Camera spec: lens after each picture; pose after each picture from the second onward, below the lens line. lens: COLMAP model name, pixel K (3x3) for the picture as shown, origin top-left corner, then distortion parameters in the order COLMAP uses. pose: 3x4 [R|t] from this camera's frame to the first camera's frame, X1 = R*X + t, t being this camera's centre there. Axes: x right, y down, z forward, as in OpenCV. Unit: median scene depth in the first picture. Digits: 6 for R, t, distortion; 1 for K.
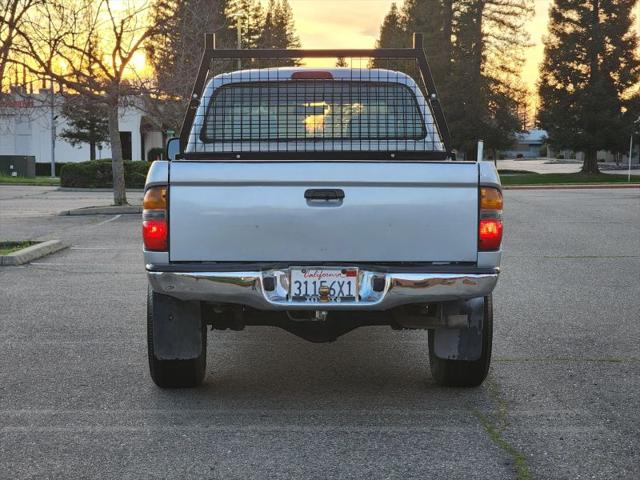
lens RADIAL K [[1182.6, 0, 320.0], [0, 1182.6, 240.0], [0, 0, 1]] dist [-0.151362, 1.851765]
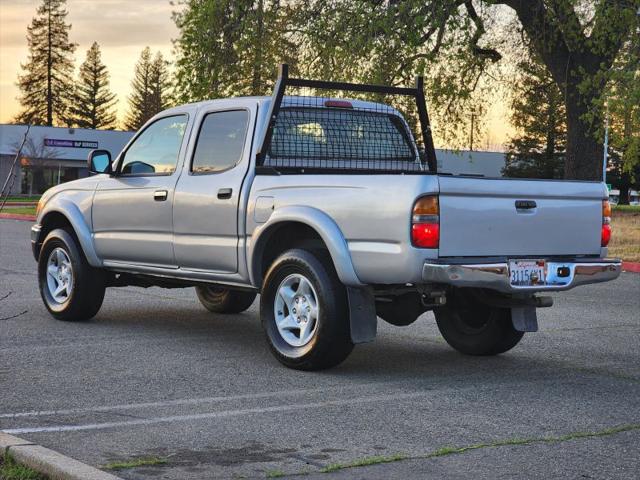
lens RADIAL K [[1182.6, 0, 320.0], [0, 1182.6, 240.0], [0, 0, 1]] dist [-0.151362, 1.851765]
pose [[0.818872, -0.002790, 0.573970, -0.939037], [0.011510, 0.999867, -0.011561, 0.013609], [-0.573861, 0.016074, 0.818795, 0.056679]]
